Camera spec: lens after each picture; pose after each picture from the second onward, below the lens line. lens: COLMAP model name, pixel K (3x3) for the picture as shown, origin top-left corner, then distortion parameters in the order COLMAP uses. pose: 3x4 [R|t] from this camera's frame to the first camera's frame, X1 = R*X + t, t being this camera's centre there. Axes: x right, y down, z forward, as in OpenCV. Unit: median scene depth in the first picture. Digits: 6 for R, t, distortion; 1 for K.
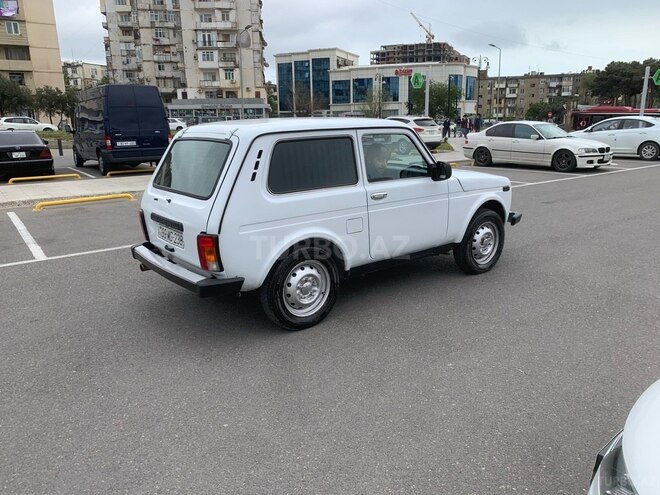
lens RADIAL K [[513.3, 0, 344.5], [0, 513.3, 246.4], [0, 0, 1]] dist [0.006340, -0.001218]
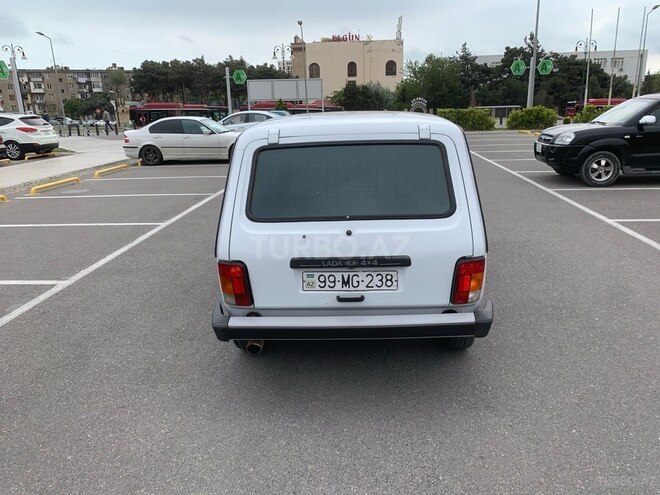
lens RADIAL K [[511.1, 0, 327.5], [0, 511.1, 237.2], [0, 0, 1]] dist [0.006466, -0.000905]
pose [[0.648522, -0.193606, 0.736163, -0.714511], [0.200581, 0.976398, 0.080085, -0.118324], [-0.734293, 0.095723, 0.672049, 0.457667]]
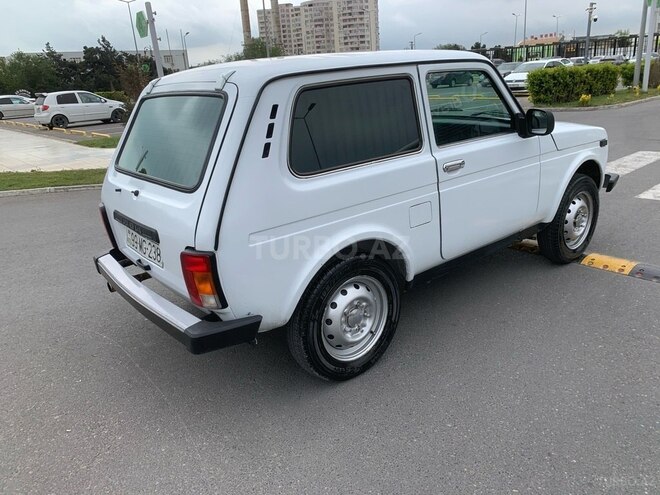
lens RADIAL K [[526.1, 0, 330.0], [0, 526.1, 247.5], [0, 0, 1]] dist [-0.001391, -0.001829]
pose [[0.998299, -0.049222, -0.031259, -0.074121], [0.051488, 0.995748, 0.076387, -0.054394], [0.027366, -0.077866, 0.996588, 0.315955]]
